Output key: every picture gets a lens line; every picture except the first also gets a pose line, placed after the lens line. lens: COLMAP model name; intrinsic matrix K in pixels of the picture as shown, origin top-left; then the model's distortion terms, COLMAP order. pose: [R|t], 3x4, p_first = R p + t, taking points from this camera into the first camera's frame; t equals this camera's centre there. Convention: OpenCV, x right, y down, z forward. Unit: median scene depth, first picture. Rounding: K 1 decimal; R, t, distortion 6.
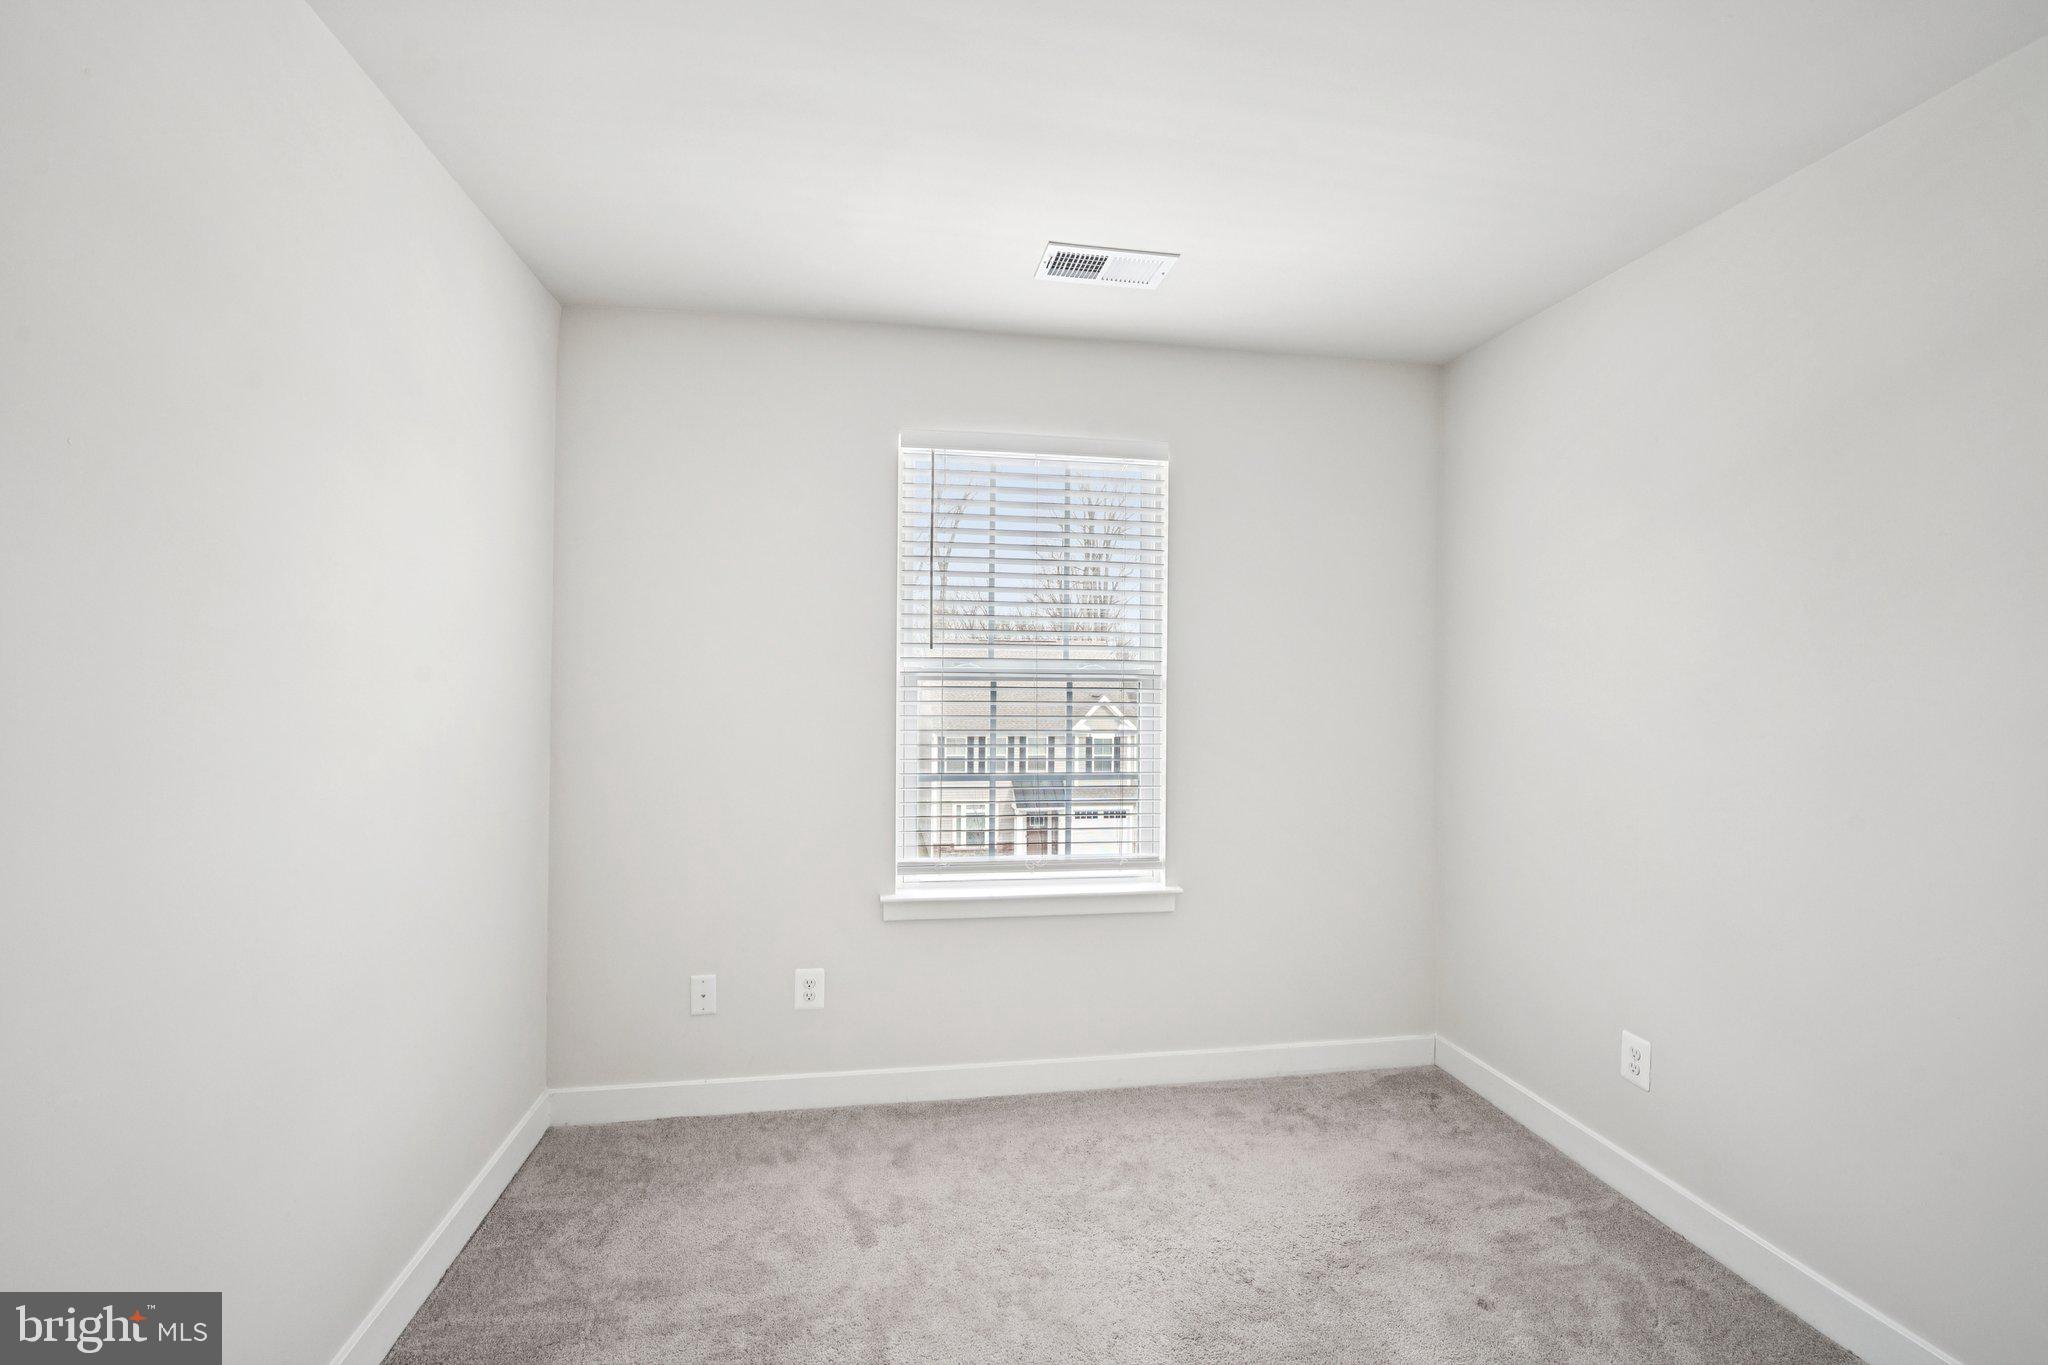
lens RADIAL K [[898.0, 0, 1029.4], [0, 898.0, 680.8], [0, 0, 1]] dist [-0.002154, 0.000620]
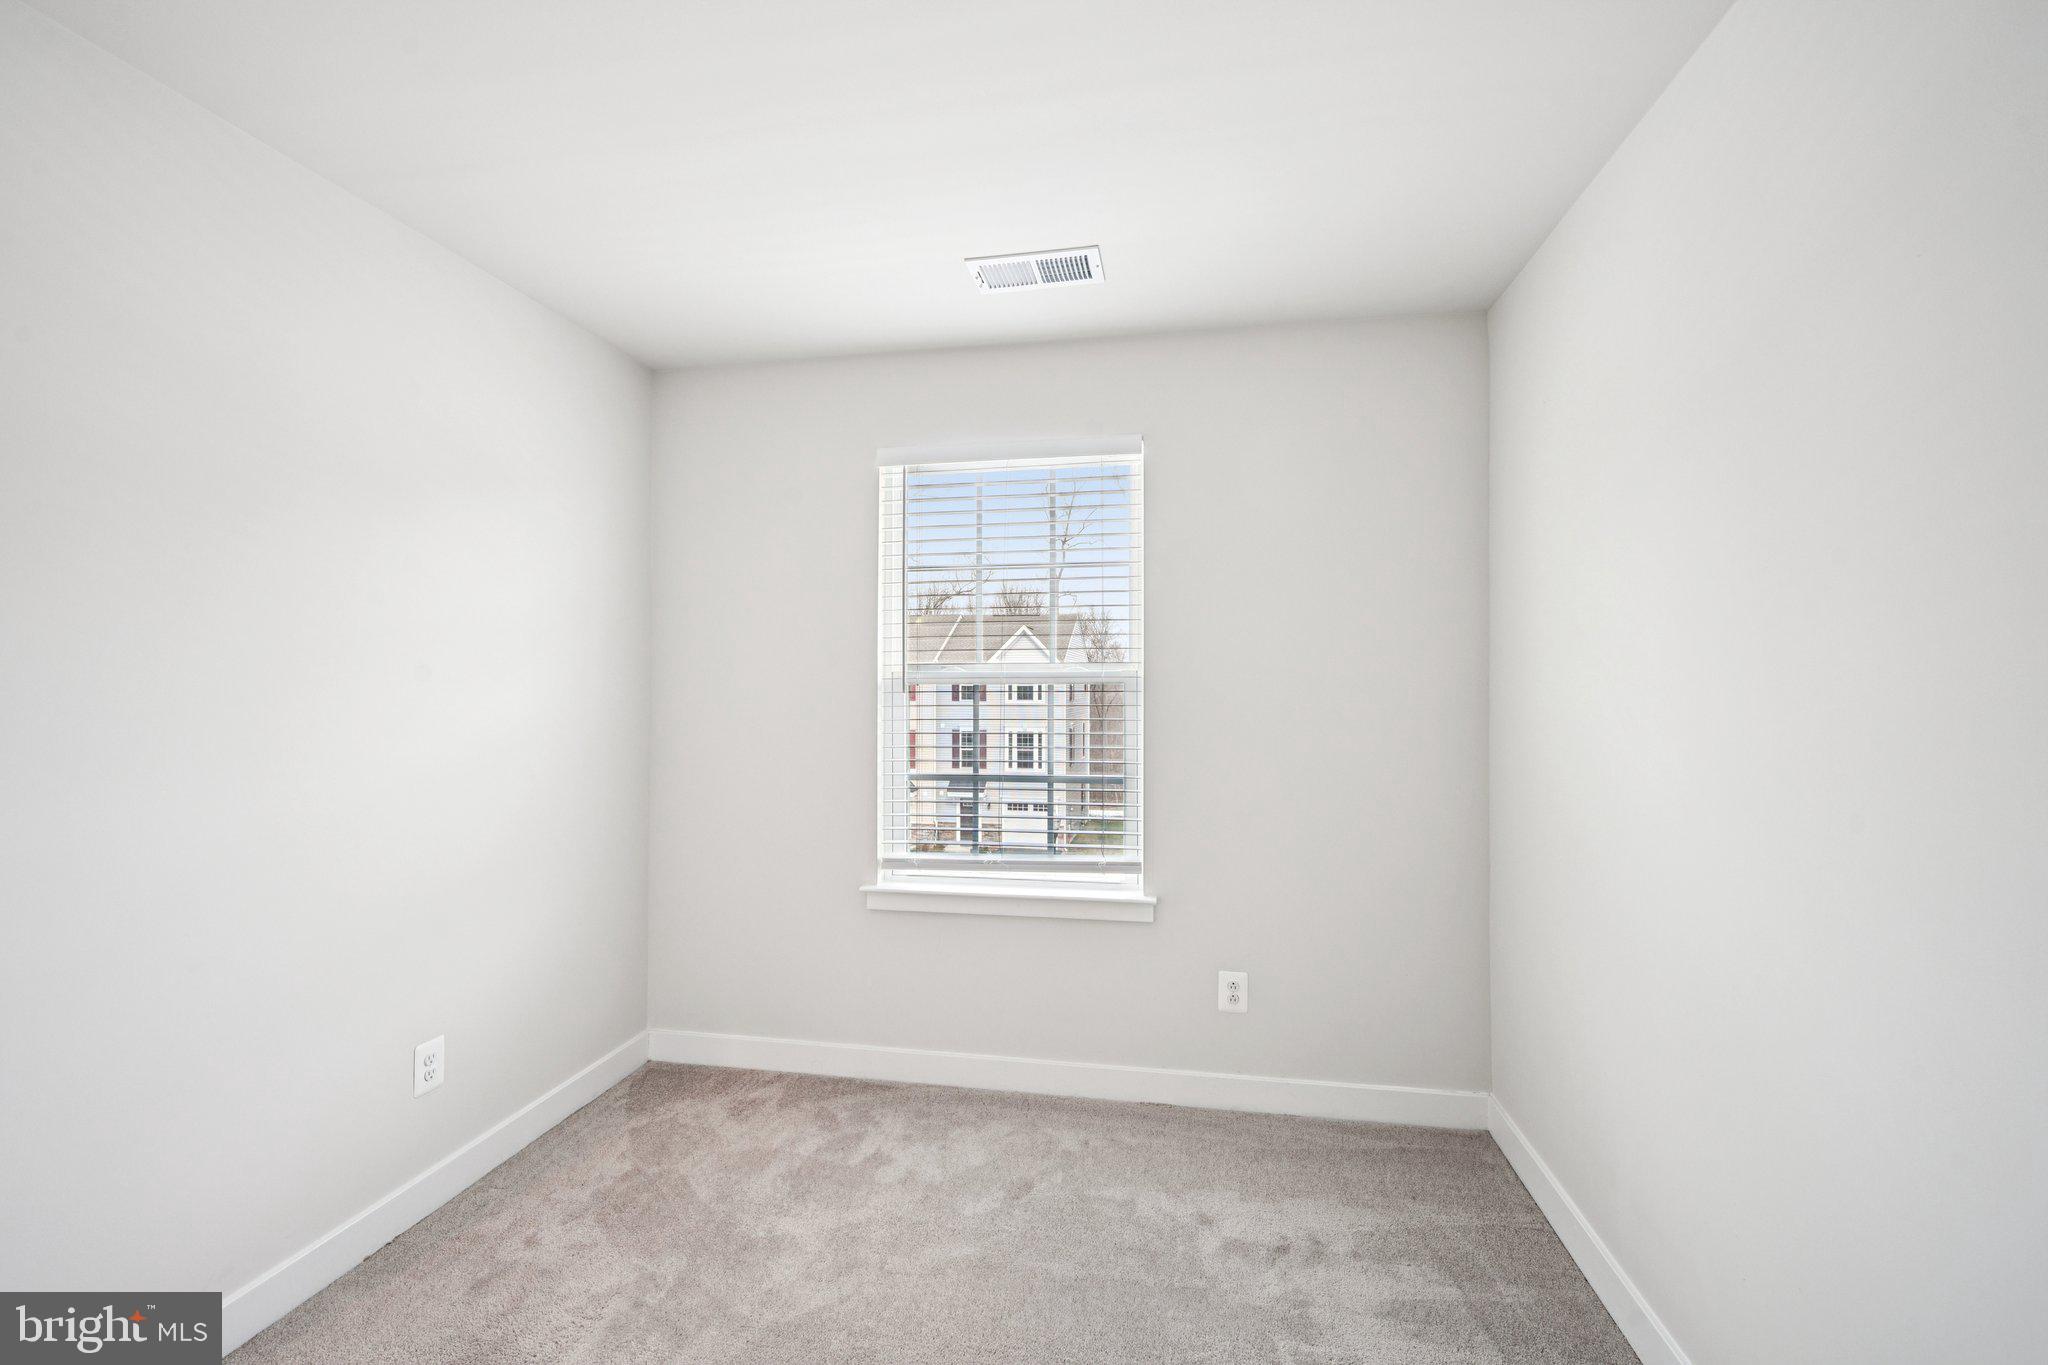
lens RADIAL K [[898.0, 0, 1030.6], [0, 898.0, 686.6], [0, 0, 1]] dist [-0.002154, 0.000620]
pose [[0.936664, -0.014528, -0.349927, 0.382702], [0.015900, 0.999873, 0.001048, 0.001571], [0.349868, -0.006546, 0.936776, 0.058046]]
